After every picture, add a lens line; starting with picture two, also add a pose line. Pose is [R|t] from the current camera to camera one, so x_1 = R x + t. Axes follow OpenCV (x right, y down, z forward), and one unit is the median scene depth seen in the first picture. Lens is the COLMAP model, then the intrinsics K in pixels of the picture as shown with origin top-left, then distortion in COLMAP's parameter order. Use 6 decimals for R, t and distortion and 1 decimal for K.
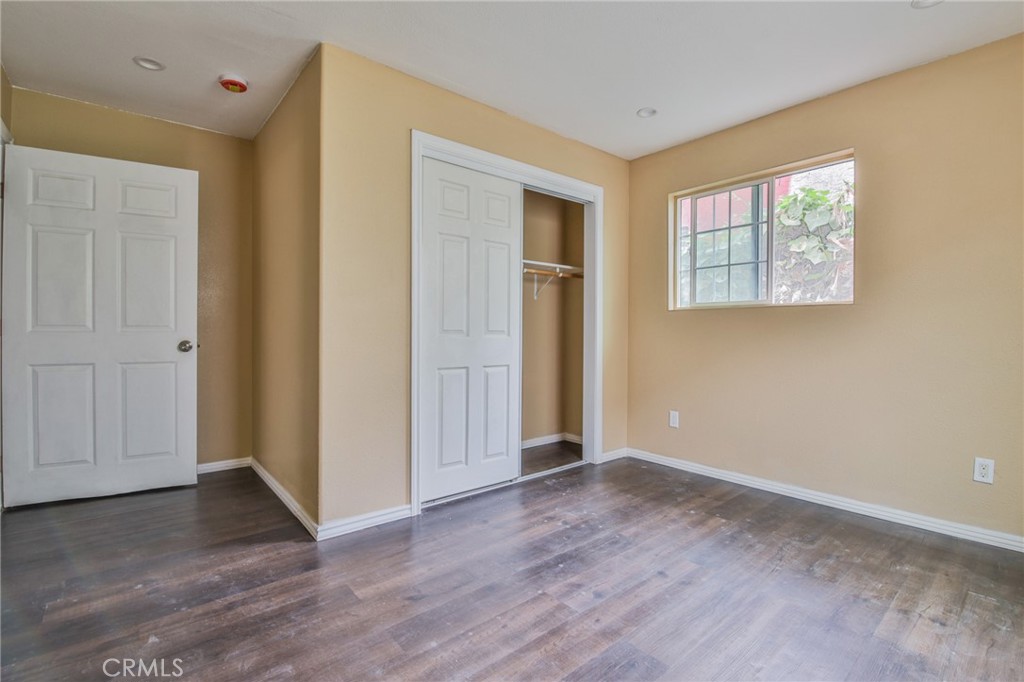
lens RADIAL K [[466.6, 0, 513.0], [0, 466.6, 334.2], [0, 0, 1]] dist [-0.002803, -0.010567]
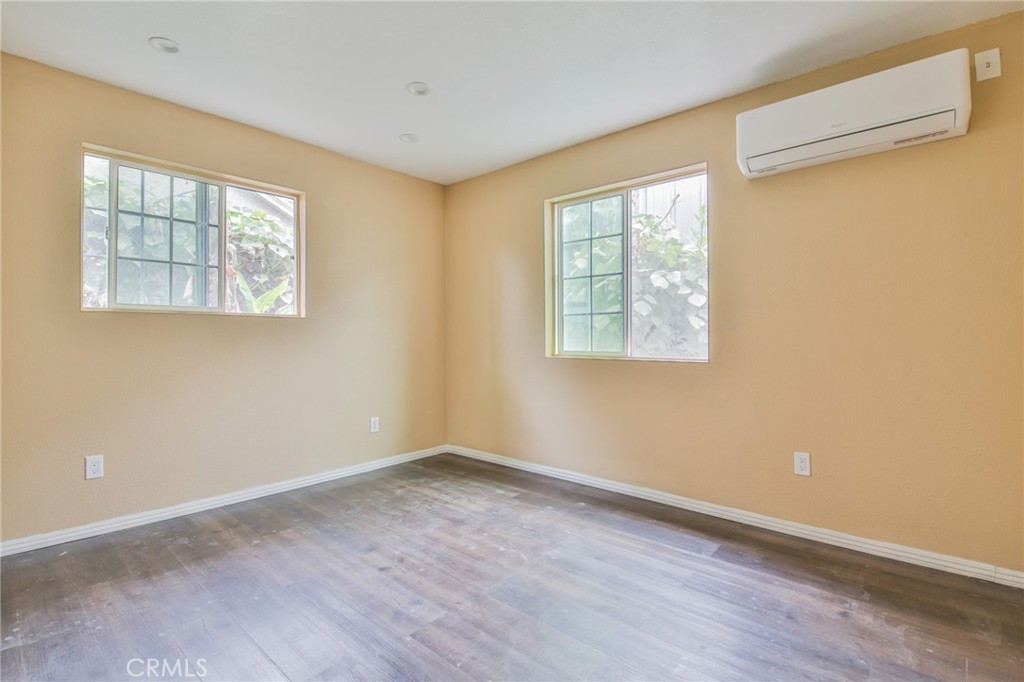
lens RADIAL K [[466.6, 0, 513.0], [0, 466.6, 334.2], [0, 0, 1]] dist [-0.002803, -0.010567]
pose [[-0.154725, 0.006140, 0.987938, -0.648593], [0.007265, 0.999961, -0.005077, -0.012729], [-0.987931, 0.006392, -0.154764, 0.719041]]
